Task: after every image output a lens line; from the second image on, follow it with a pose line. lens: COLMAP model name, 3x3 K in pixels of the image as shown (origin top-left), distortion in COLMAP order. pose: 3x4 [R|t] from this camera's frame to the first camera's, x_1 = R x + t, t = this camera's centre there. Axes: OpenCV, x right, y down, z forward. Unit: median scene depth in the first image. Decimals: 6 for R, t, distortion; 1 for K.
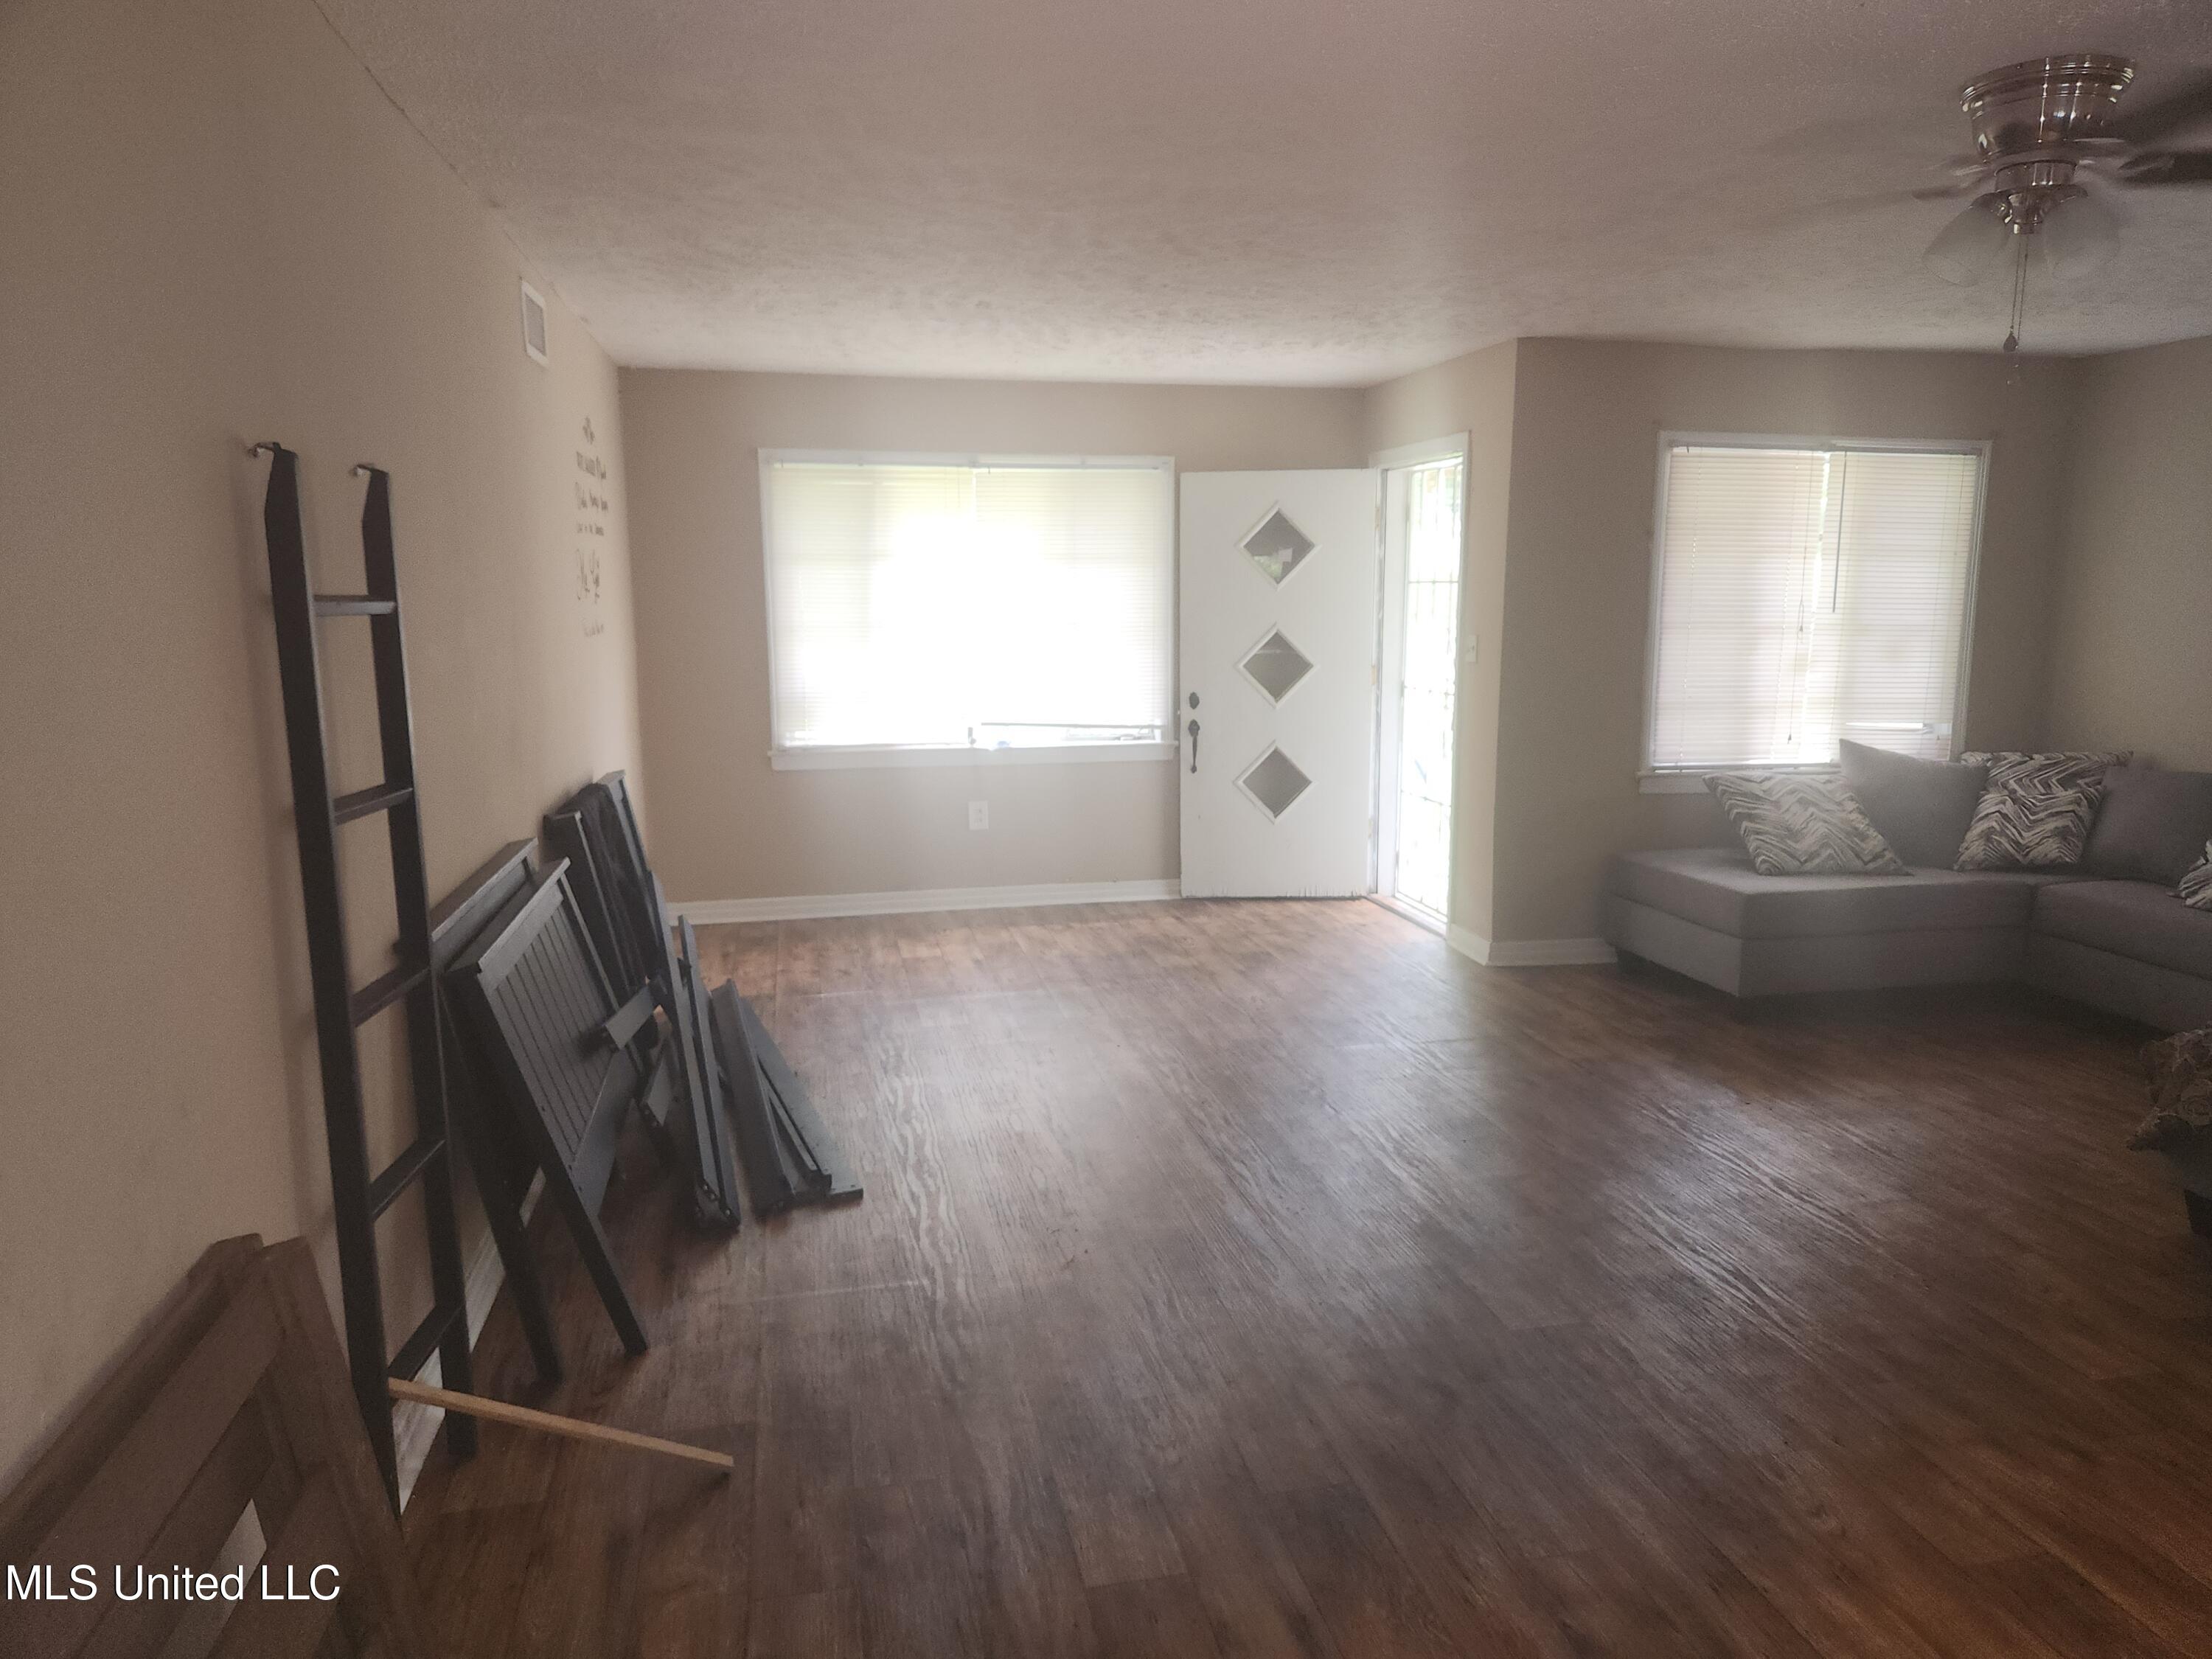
lens RADIAL K [[1485.3, 0, 1142.2], [0, 1485.3, 851.0], [0, 0, 1]] dist [0.054094, -0.038061]
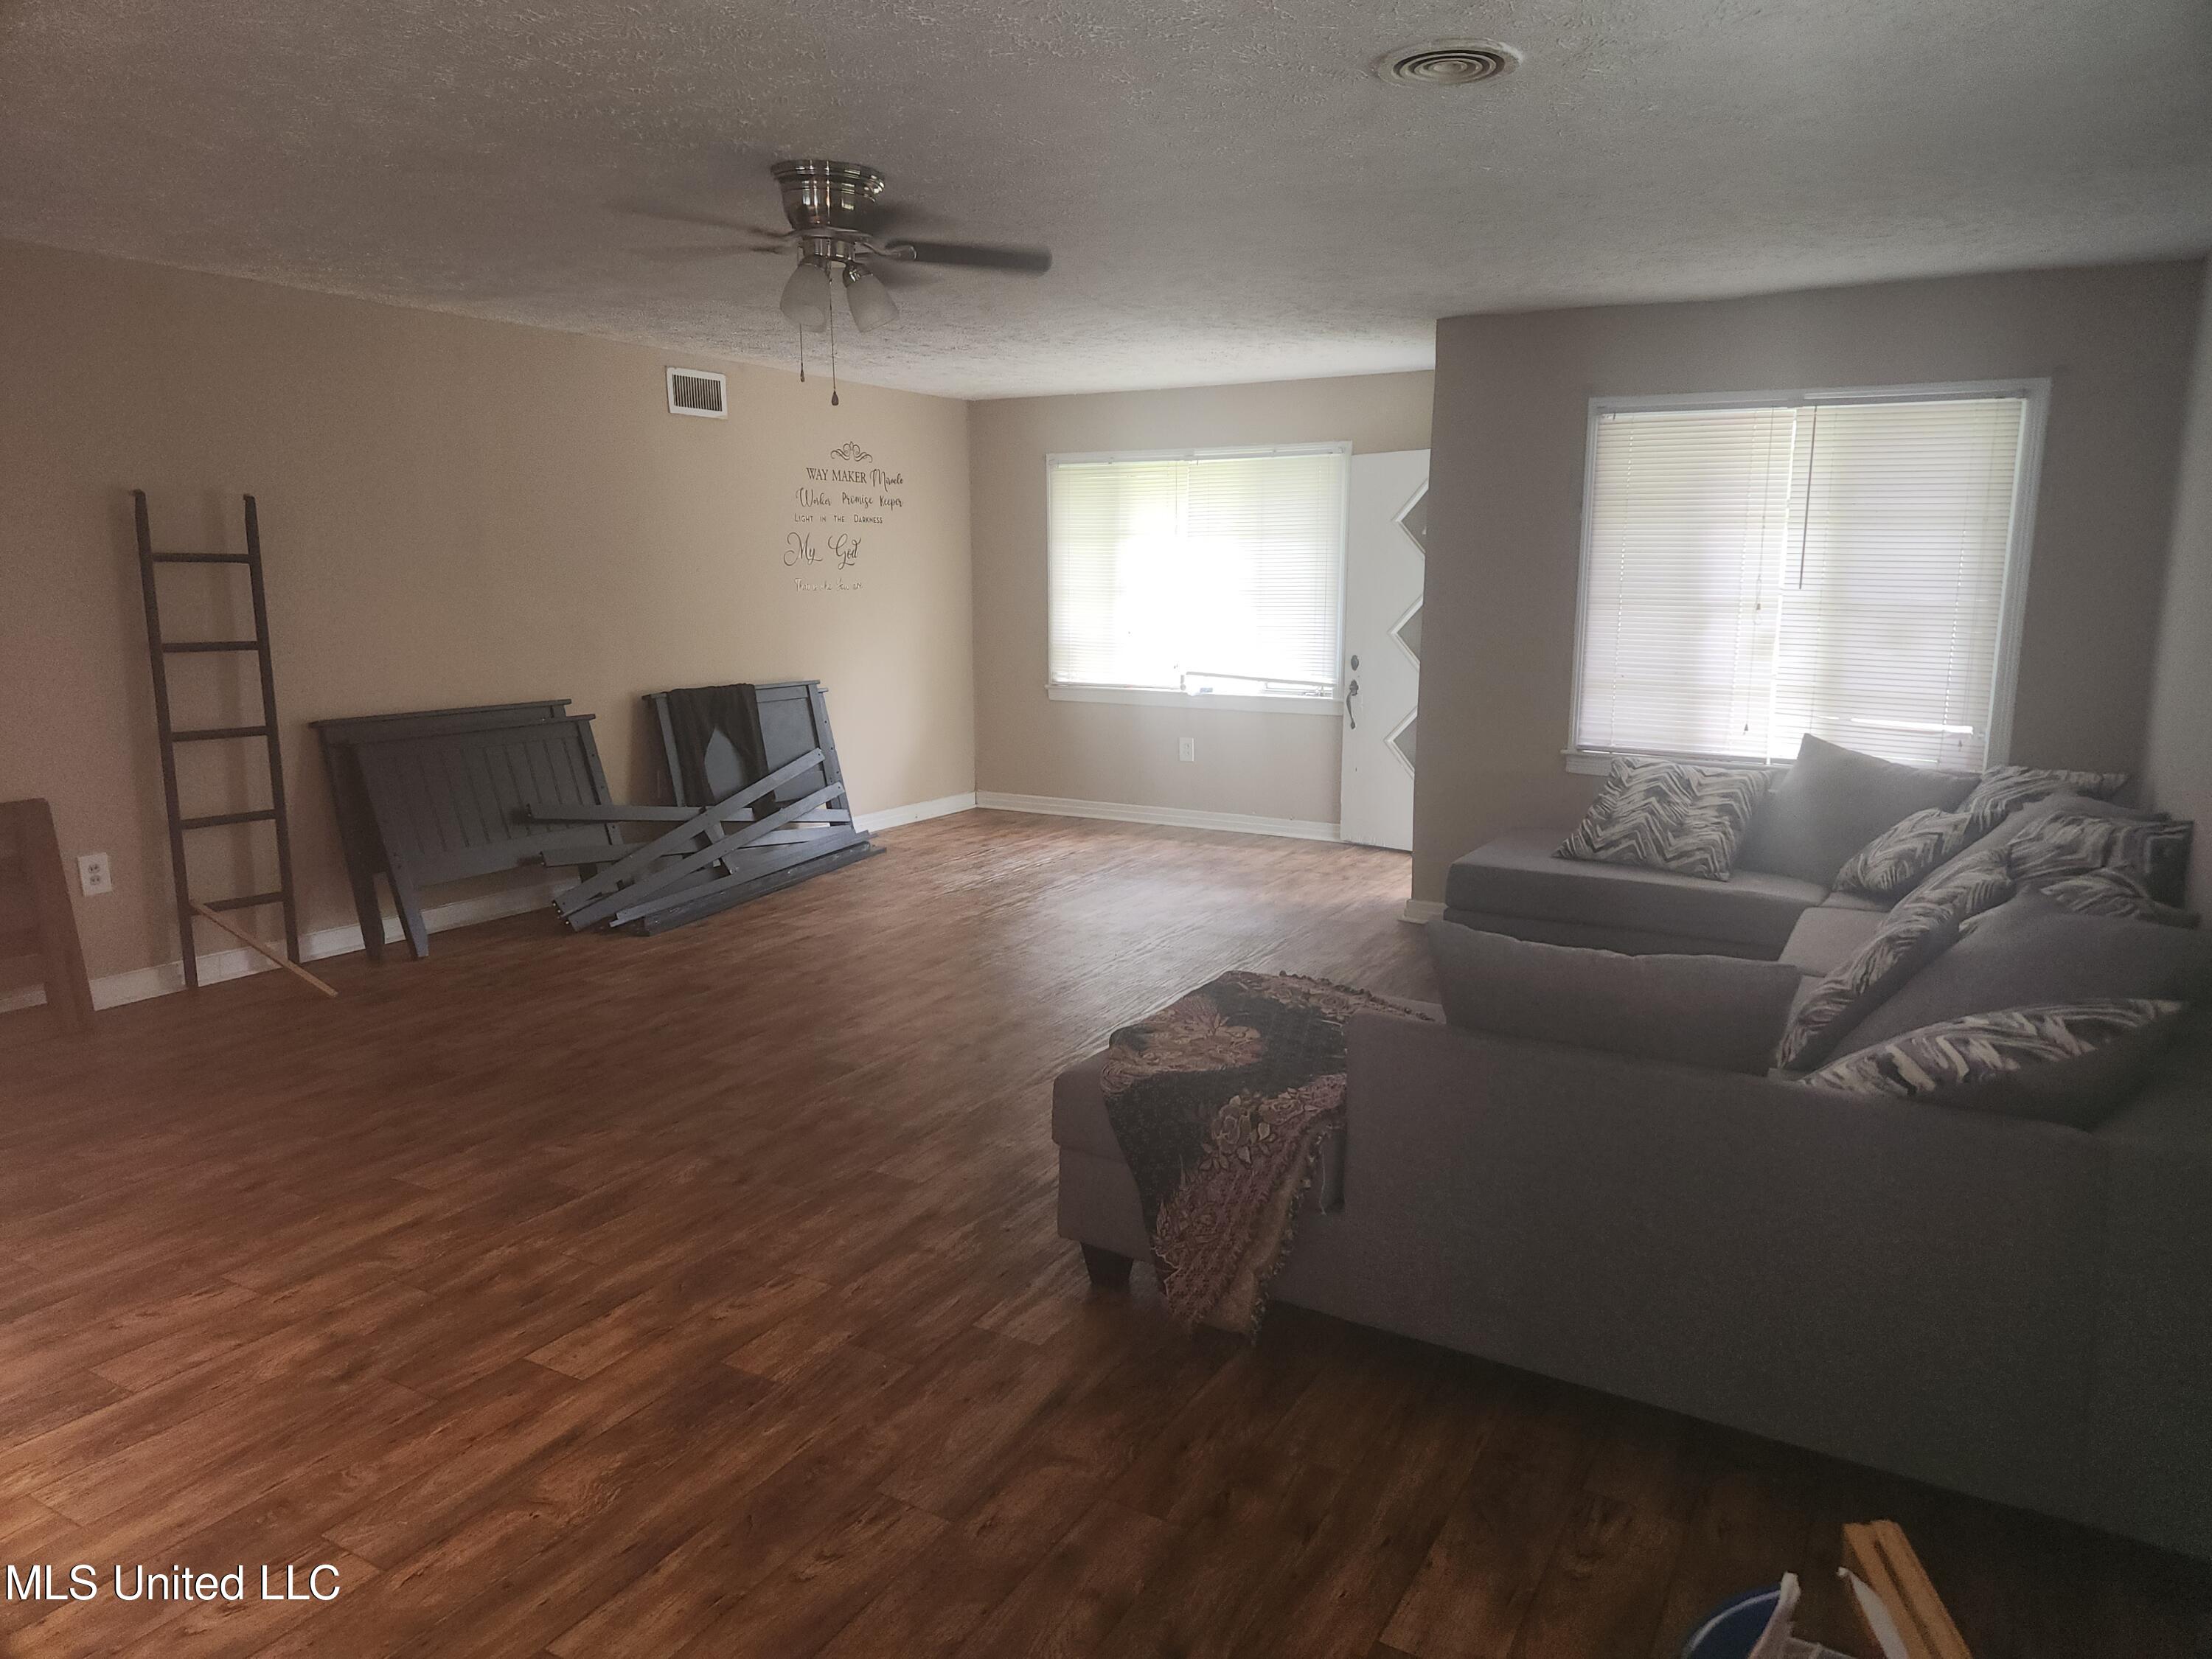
lens RADIAL K [[1485.3, 0, 1114.1], [0, 1485.3, 856.0], [0, 0, 1]] dist [0.054094, -0.038061]
pose [[0.733745, 0.134856, -0.665907, 0.756369], [-0.121958, 0.990327, 0.066174, -0.012222], [0.668390, 0.032658, 0.743094, 0.076029]]
